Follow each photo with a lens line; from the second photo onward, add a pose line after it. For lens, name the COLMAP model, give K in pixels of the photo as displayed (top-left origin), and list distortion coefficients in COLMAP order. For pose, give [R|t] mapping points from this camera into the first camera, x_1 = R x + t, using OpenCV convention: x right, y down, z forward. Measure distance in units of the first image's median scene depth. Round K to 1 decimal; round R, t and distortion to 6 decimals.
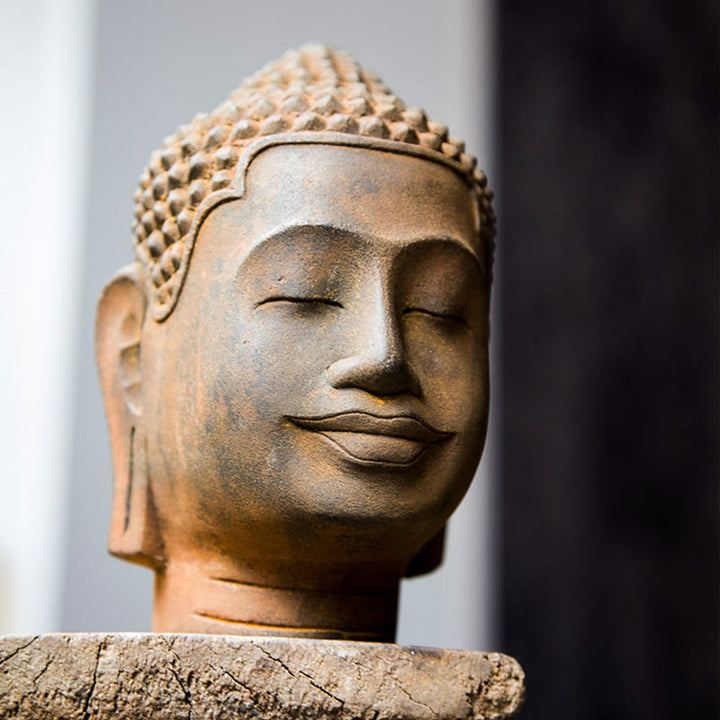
lens RADIAL K [[1972.2, 0, 360.0], [0, 1972.2, 358.9], [0, 0, 1]] dist [0.005494, 0.126236]
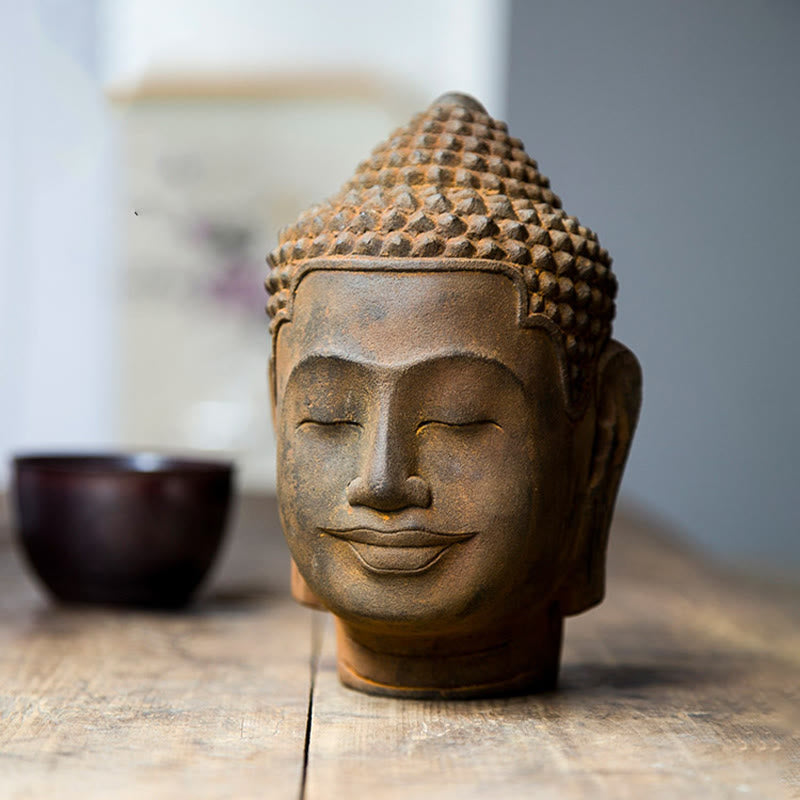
lens RADIAL K [[2753.5, 0, 375.4], [0, 2753.5, 456.2], [0, 0, 1]] dist [0.299988, 0.928606]
pose [[0.820421, 0.013909, -0.571591, 0.866806], [0.147967, 0.960482, 0.235753, -0.367579], [0.552282, -0.277994, 0.785942, -0.208102]]
